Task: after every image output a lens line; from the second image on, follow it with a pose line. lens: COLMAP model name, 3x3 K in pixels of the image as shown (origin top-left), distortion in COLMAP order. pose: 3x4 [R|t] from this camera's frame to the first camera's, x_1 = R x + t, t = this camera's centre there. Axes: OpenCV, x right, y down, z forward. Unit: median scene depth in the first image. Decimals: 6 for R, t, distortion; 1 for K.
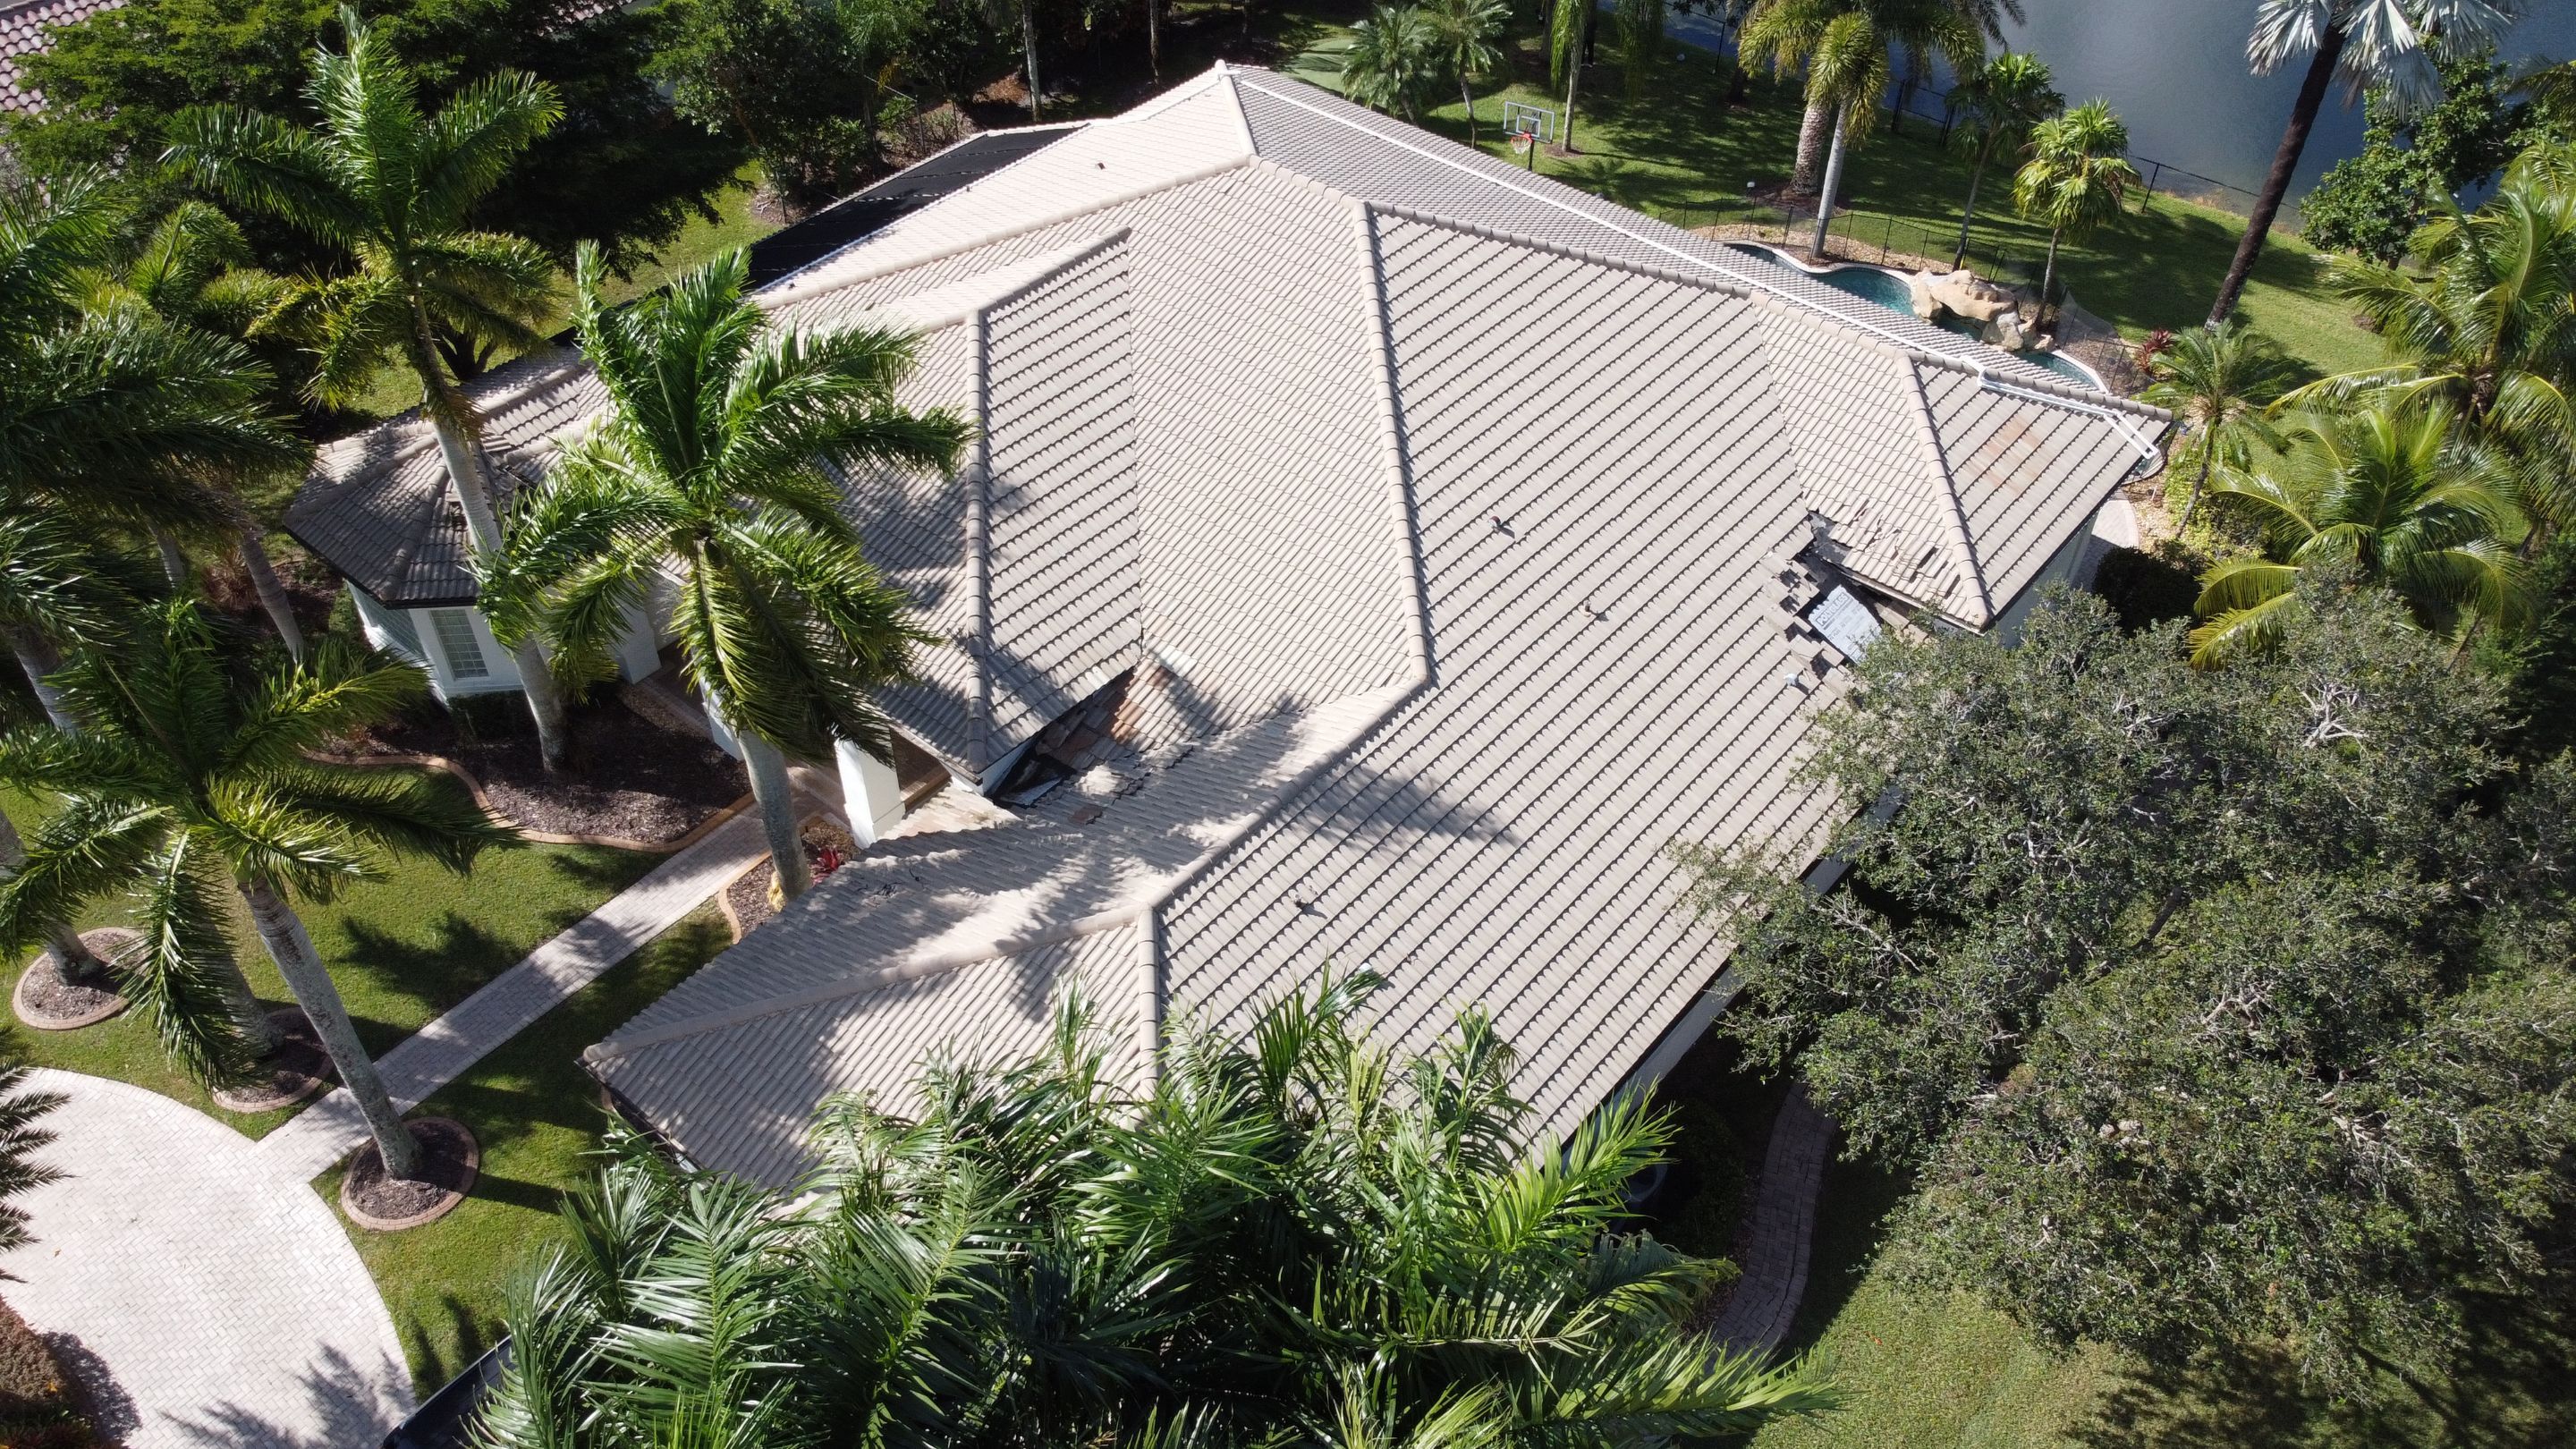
lens RADIAL K [[1944.9, 0, 1288.0], [0, 1944.9, 724.5], [0, 0, 1]] dist [0.004358, 0.001987]
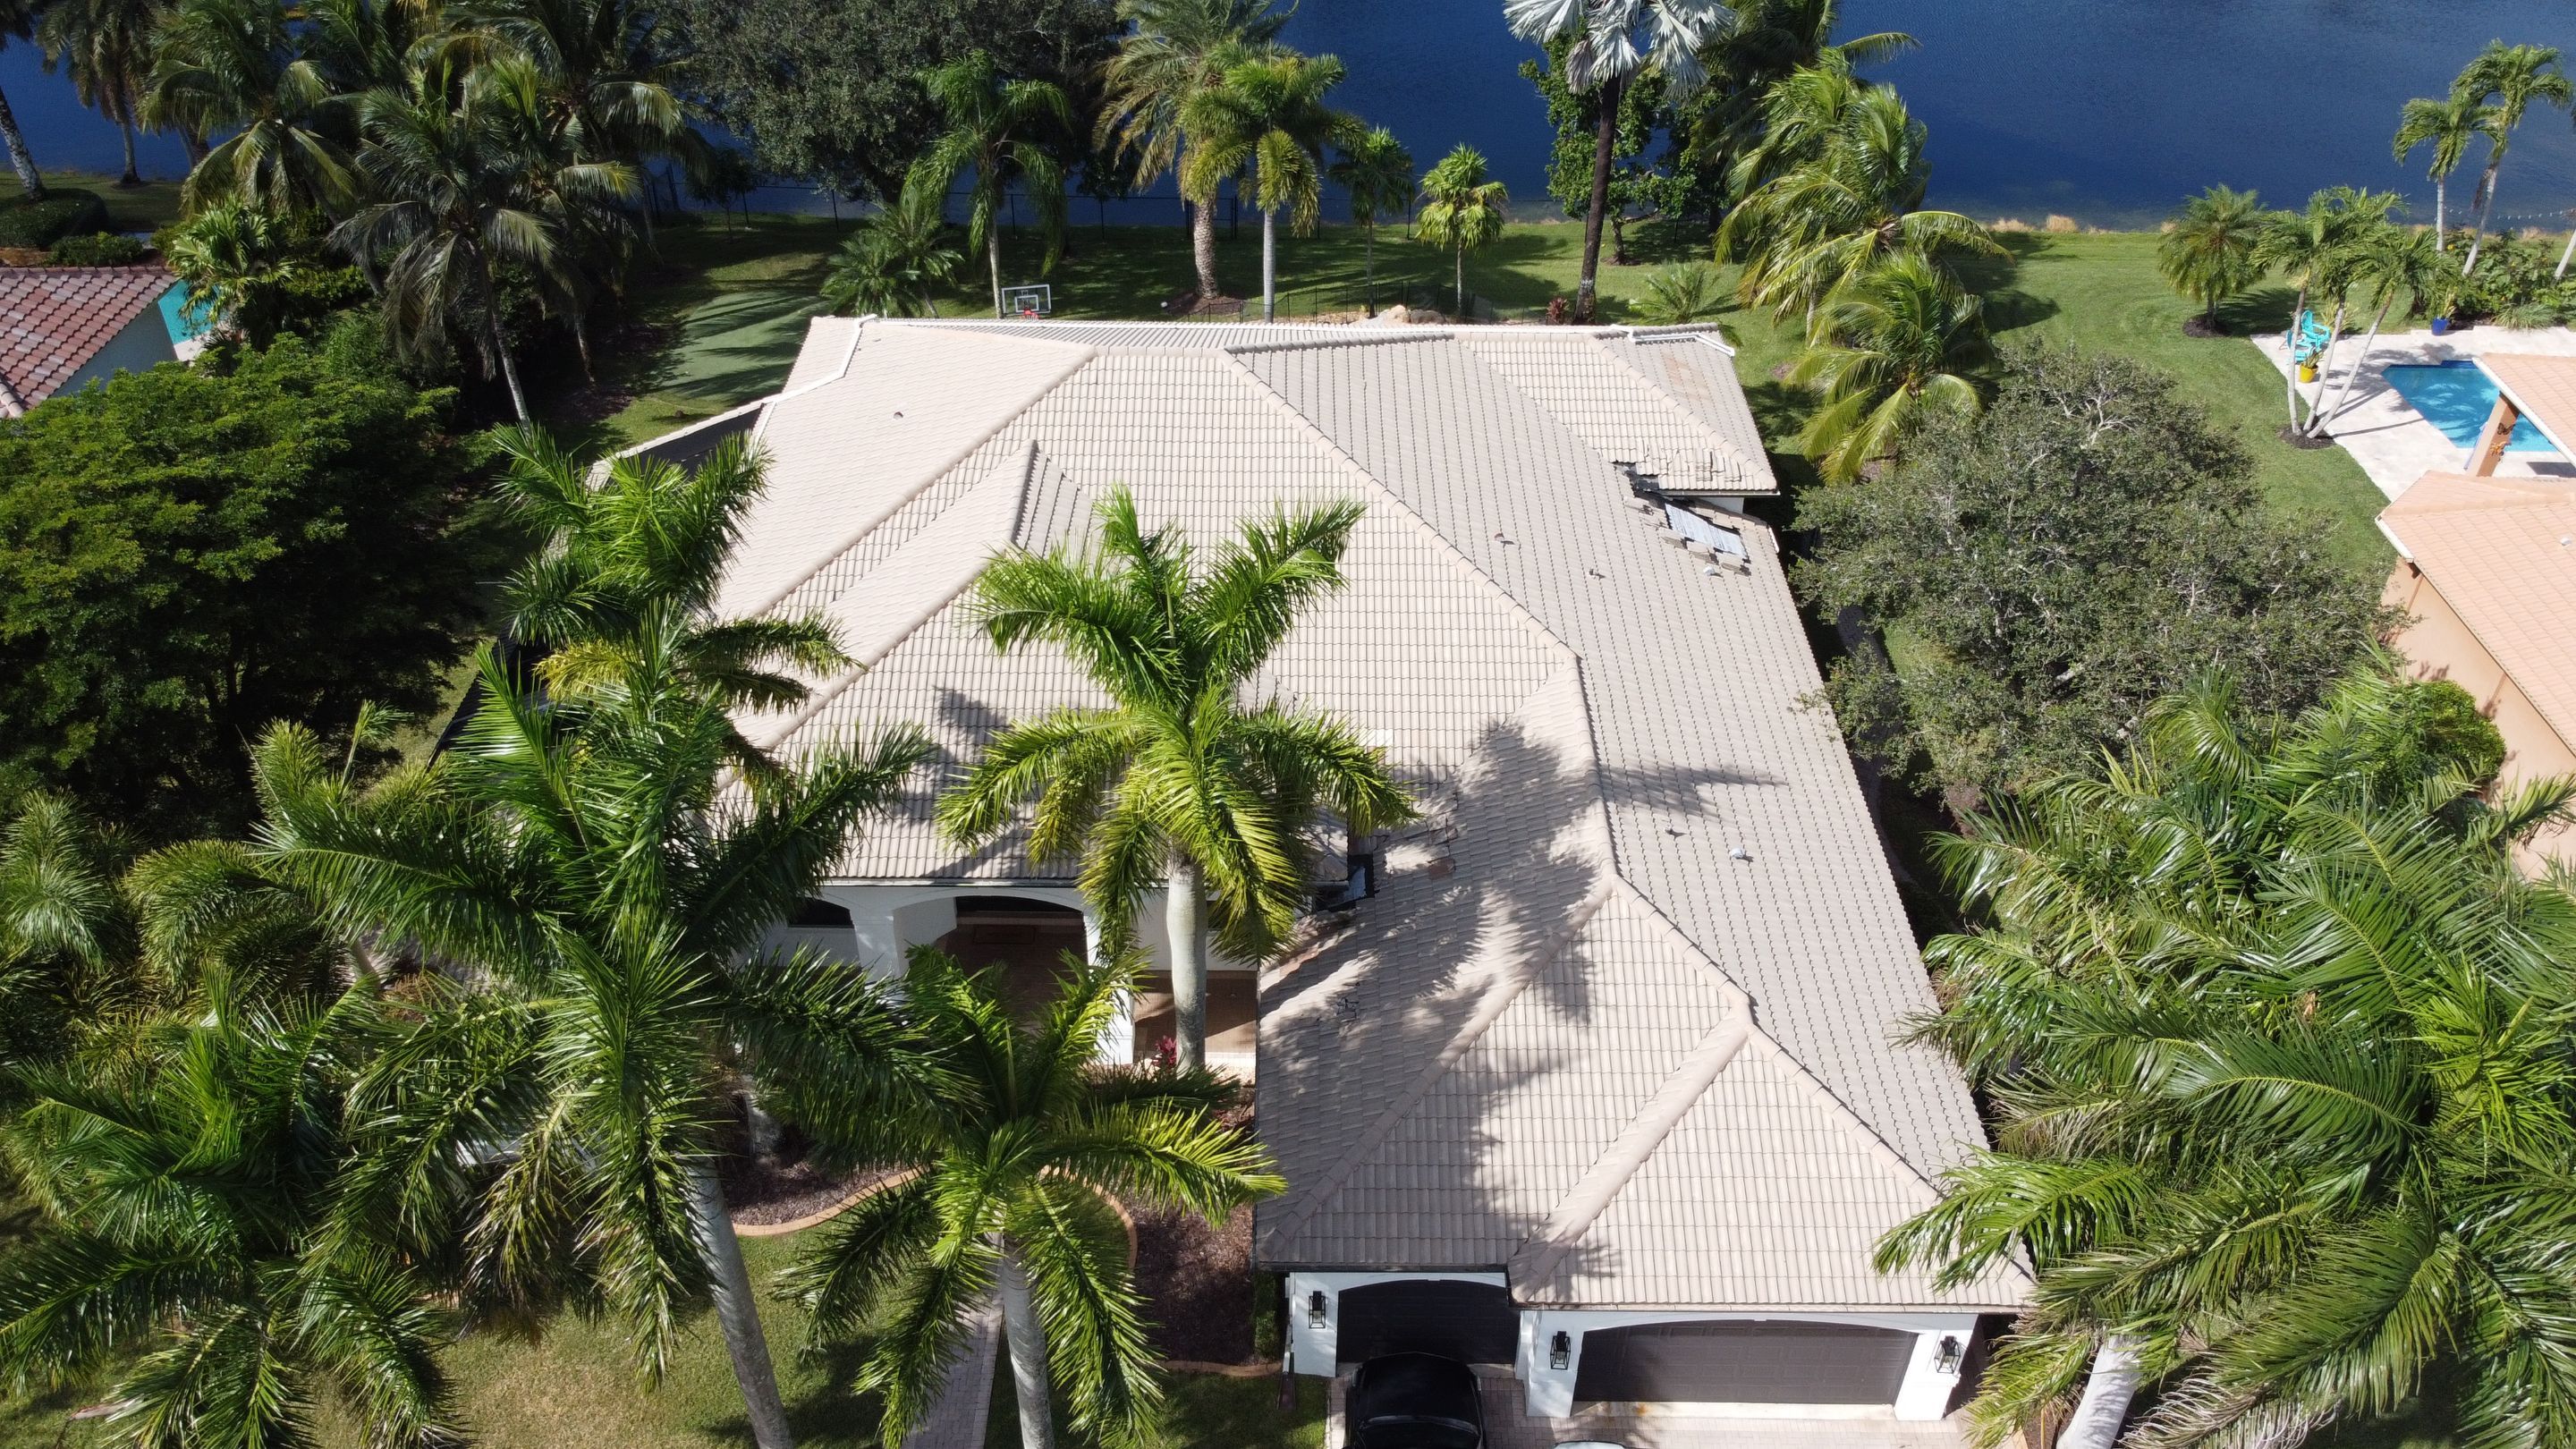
lens RADIAL K [[1944.9, 0, 1288.0], [0, 1944.9, 724.5], [0, 0, 1]] dist [0.004358, 0.001987]
pose [[0.766372, -0.391263, 0.509497, -0.592560], [0.437715, 0.898557, 0.031639, -0.085579], [-0.470191, 0.198768, 0.859890, 0.031877]]
